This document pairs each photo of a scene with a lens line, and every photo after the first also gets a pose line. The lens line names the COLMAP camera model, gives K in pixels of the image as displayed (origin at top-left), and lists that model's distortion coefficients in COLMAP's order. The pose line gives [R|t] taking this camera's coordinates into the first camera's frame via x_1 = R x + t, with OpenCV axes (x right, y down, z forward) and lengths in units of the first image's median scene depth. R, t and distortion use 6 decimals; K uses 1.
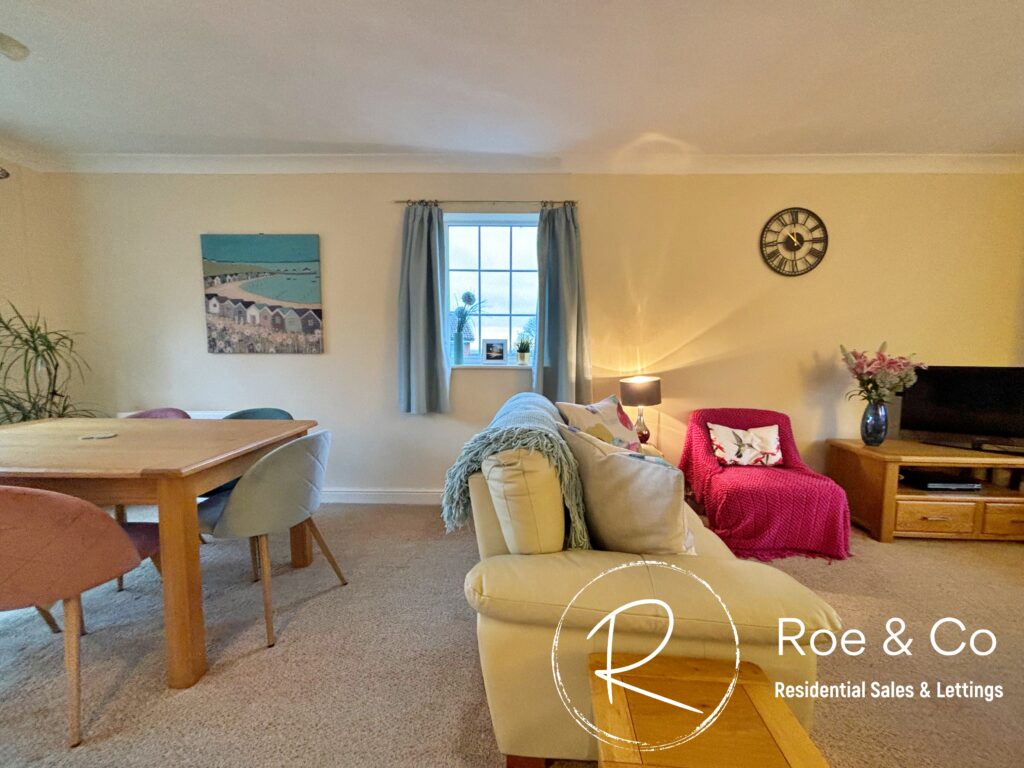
lens RADIAL K [[411.9, 0, 508.3], [0, 411.9, 386.2], [0, 0, 1]] dist [-0.003749, -0.000389]
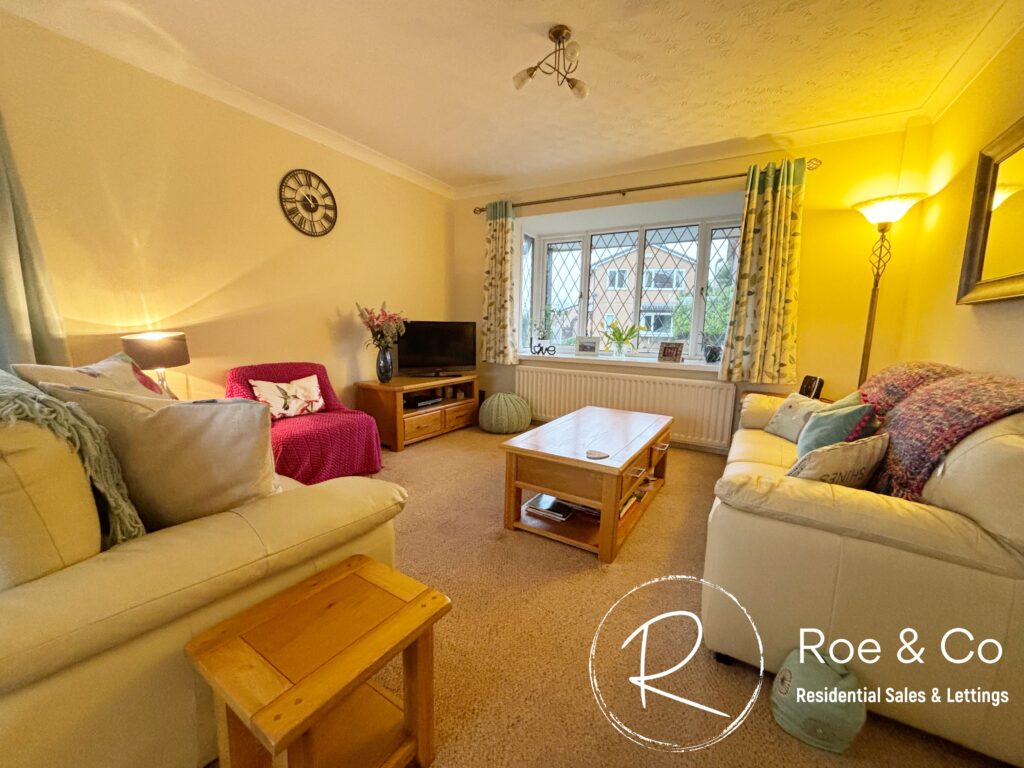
lens RADIAL K [[411.9, 0, 514.0], [0, 411.9, 386.1], [0, 0, 1]] dist [-0.003749, -0.000389]
pose [[0.479924, -0.129052, 0.867766, -0.042500], [0.060382, 0.991635, 0.114079, 0.031017], [-0.875230, -0.002352, 0.483702, 0.014467]]
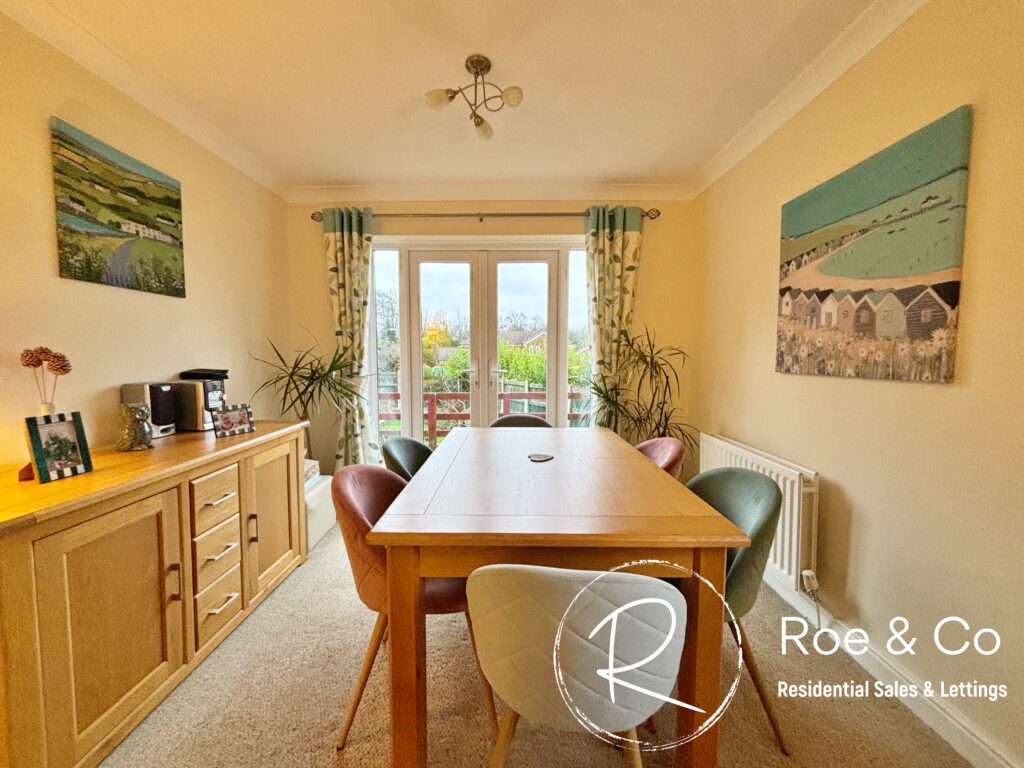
lens RADIAL K [[411.9, 0, 513.0], [0, 411.9, 386.5], [0, 0, 1]] dist [-0.003749, -0.000389]
pose [[0.013747, 0.070962, -0.997384, -0.028948], [-0.095070, 0.993052, 0.069343, -0.067002], [0.995376, 0.093868, 0.020398, 0.570348]]
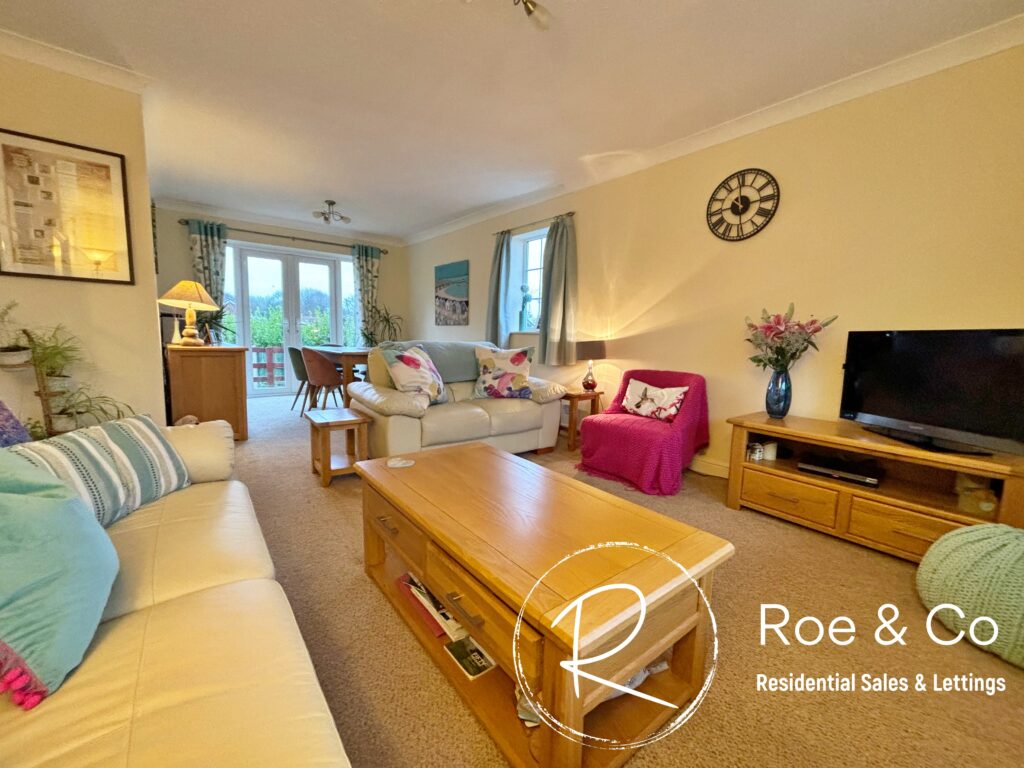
lens RADIAL K [[411.9, 0, 511.5], [0, 411.9, 387.1], [0, 0, 1]] dist [-0.003749, -0.000389]
pose [[0.652565, 0.104673, -0.750469, 1.134341], [-0.094232, 0.993935, 0.056691, 0.076819], [0.751851, 0.033724, 0.658470, -0.044156]]
